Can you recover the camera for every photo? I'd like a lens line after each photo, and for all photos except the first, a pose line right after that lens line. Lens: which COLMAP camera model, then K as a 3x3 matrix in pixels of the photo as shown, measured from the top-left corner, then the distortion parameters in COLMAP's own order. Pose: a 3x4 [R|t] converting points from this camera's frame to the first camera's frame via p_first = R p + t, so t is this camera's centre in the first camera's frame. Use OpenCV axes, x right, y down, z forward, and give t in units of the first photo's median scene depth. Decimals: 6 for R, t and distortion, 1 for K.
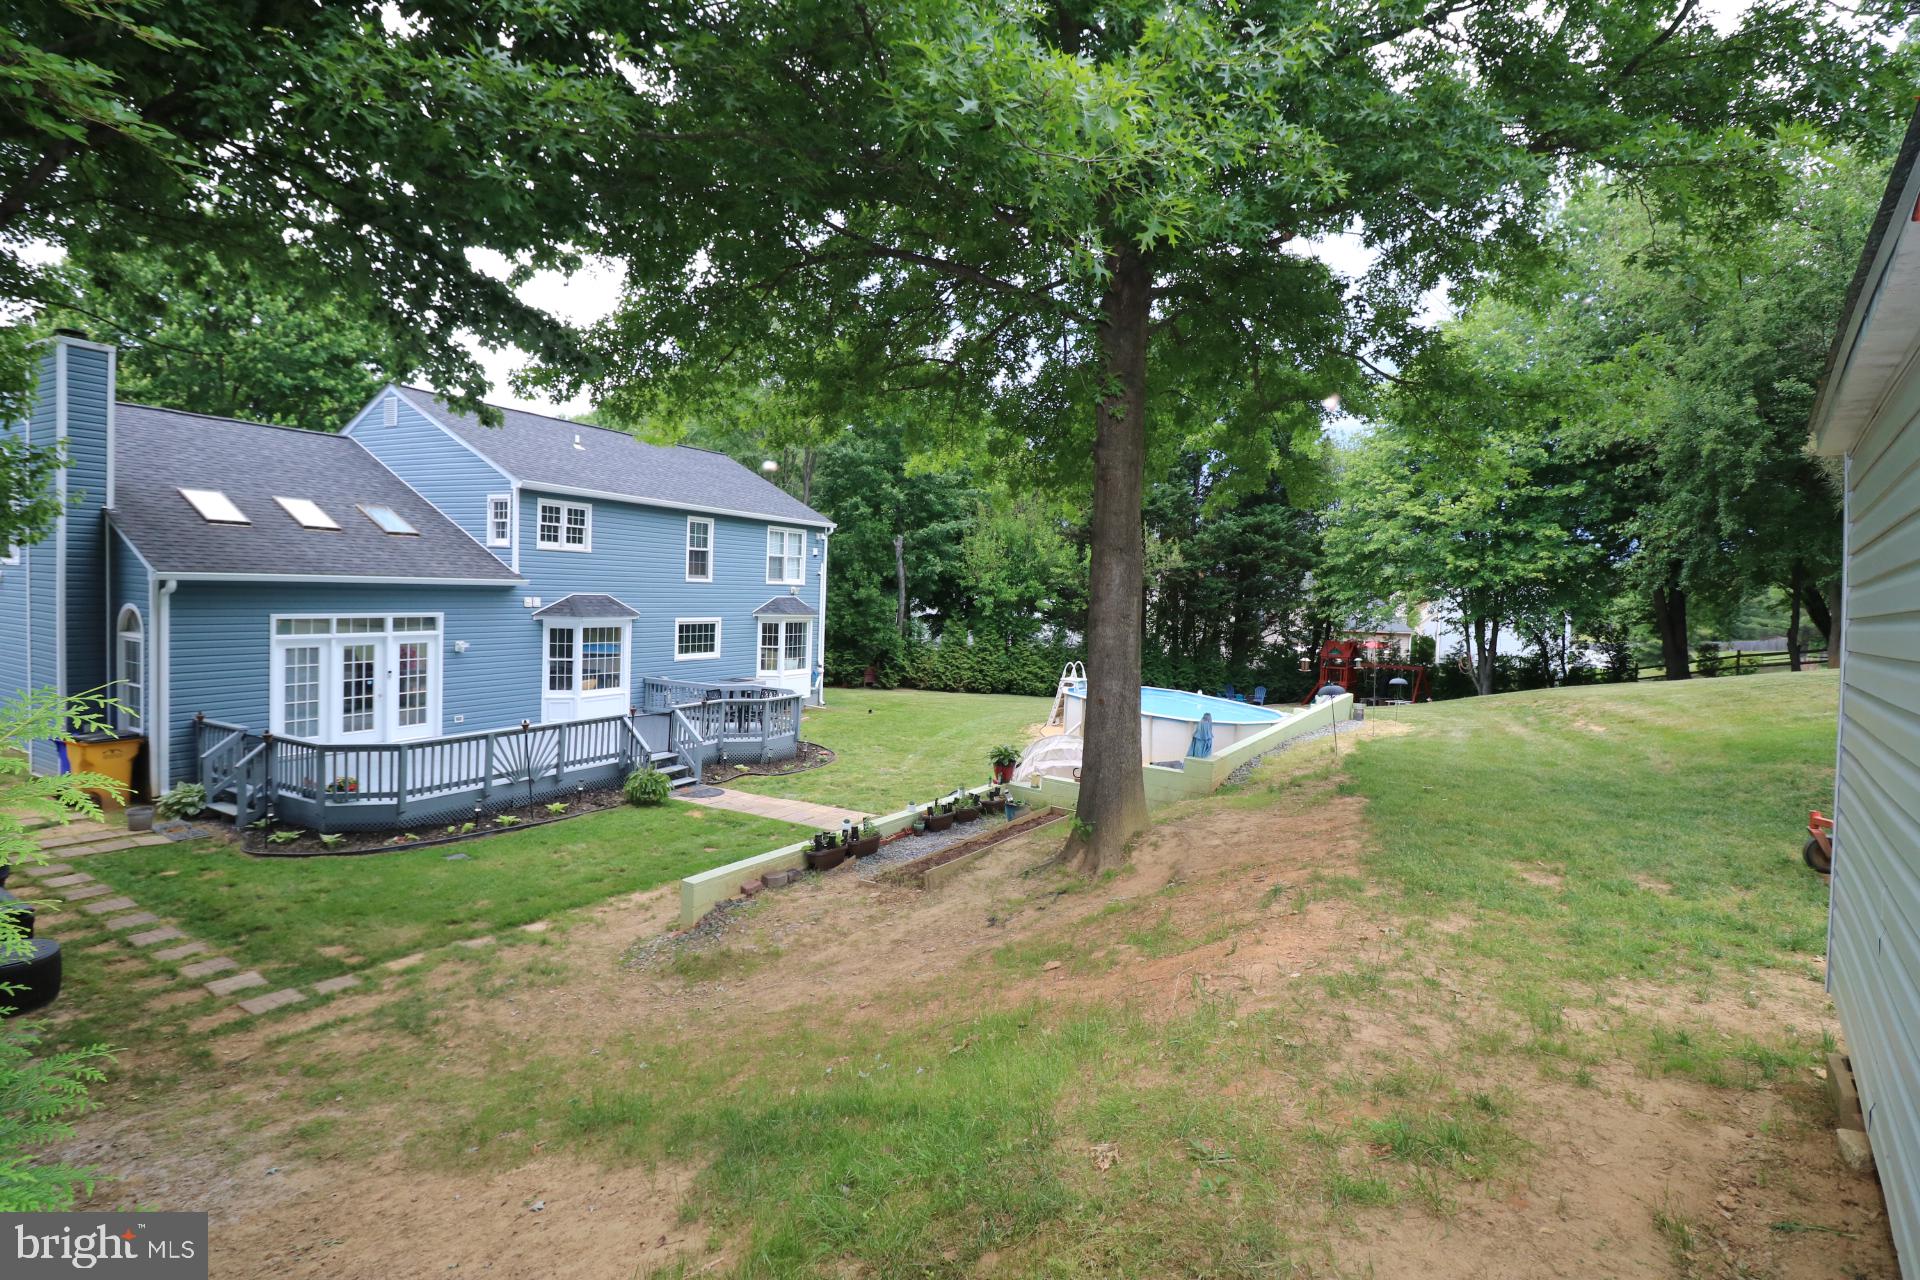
lens RADIAL K [[893.6, 0, 972.0], [0, 893.6, 627.4], [0, 0, 1]] dist [0.001803, -0.011407]
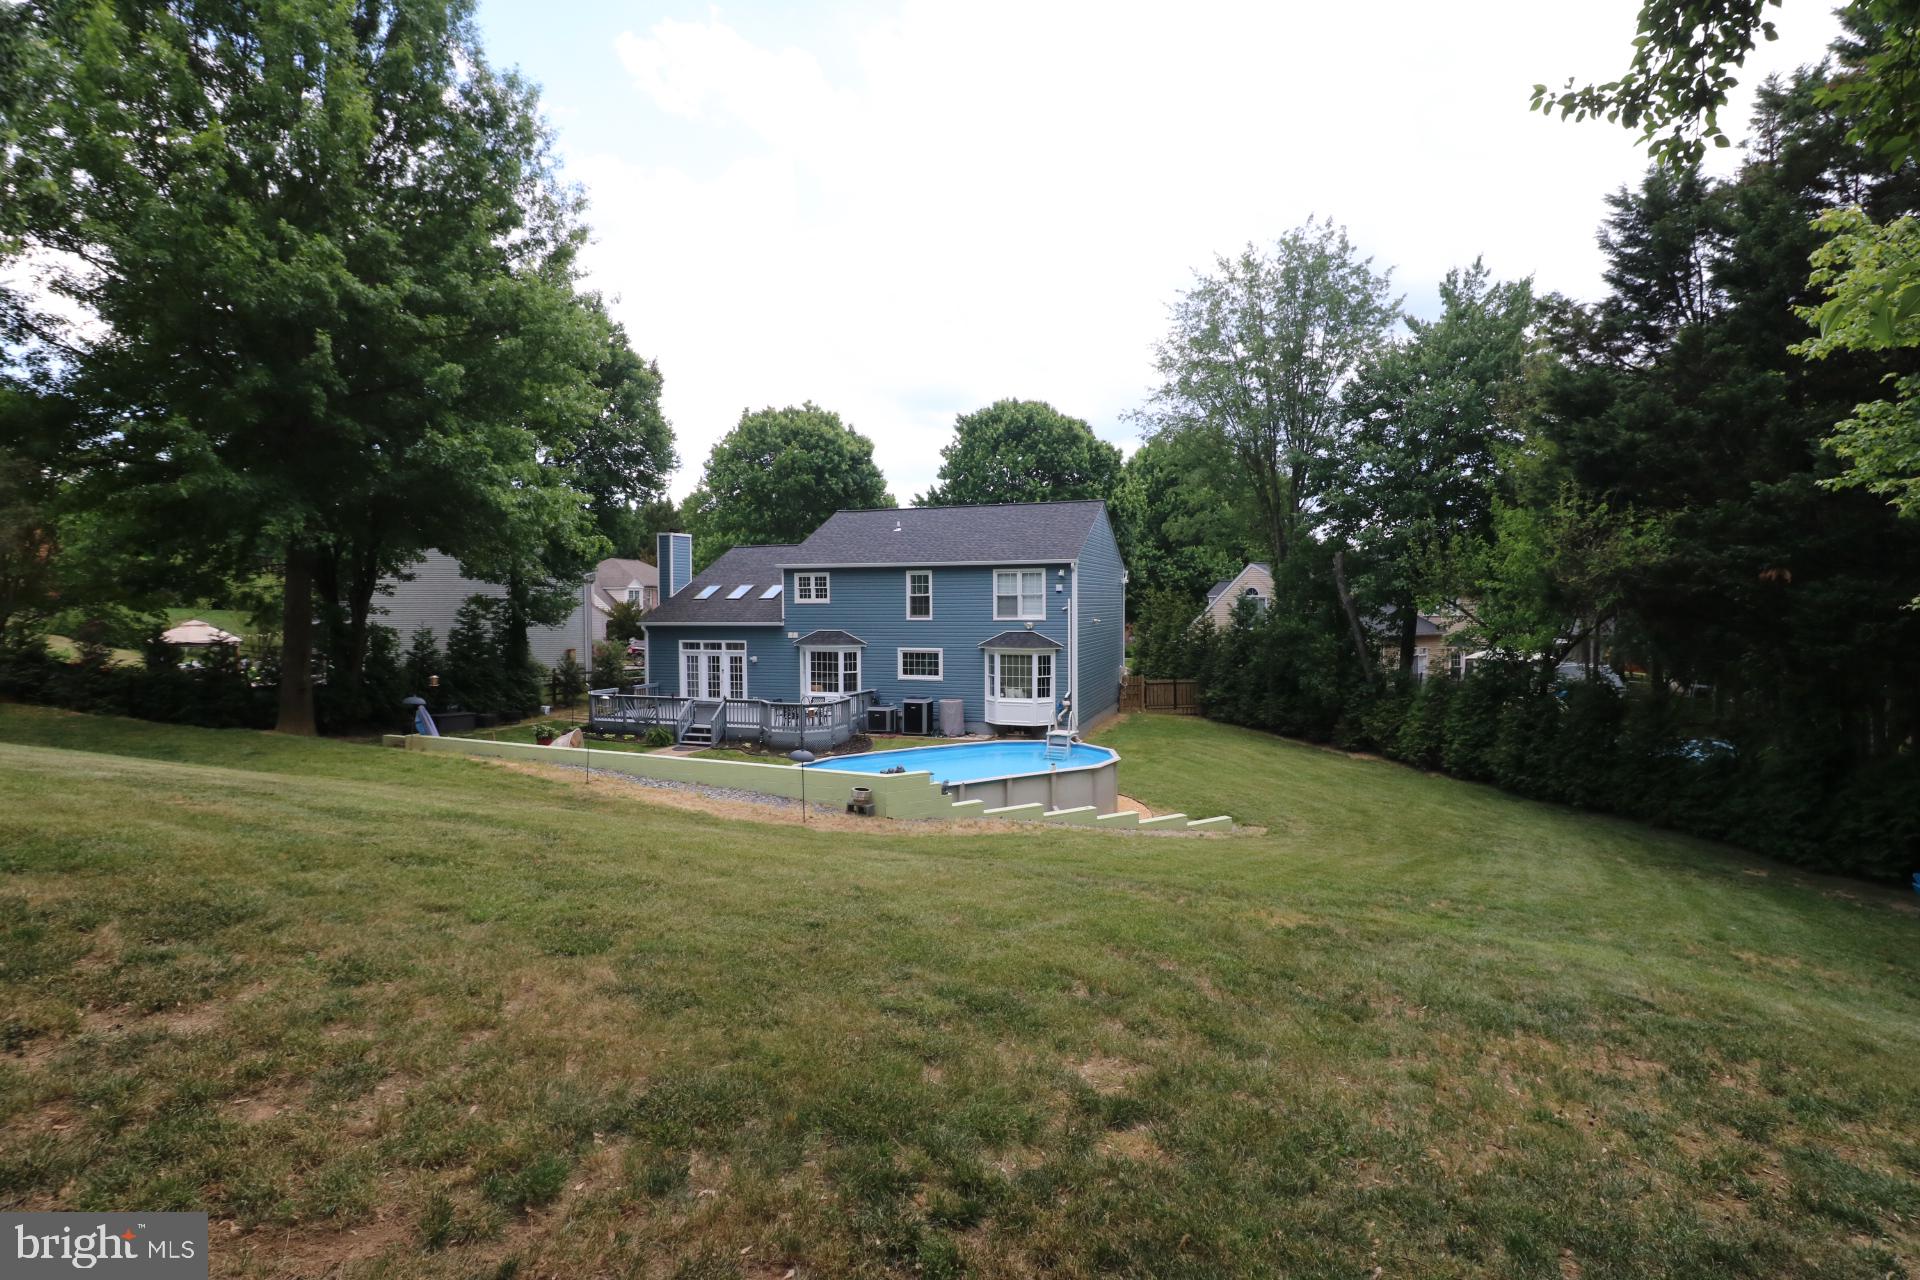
lens RADIAL K [[893.6, 0, 972.0], [0, 893.6, 627.4], [0, 0, 1]] dist [0.001803, -0.011407]
pose [[0.146672, -0.001672, -0.989184, 1.104753], [-0.028932, 0.999563, -0.005979, -0.039072], [0.988762, 0.029496, 0.146560, 0.985869]]
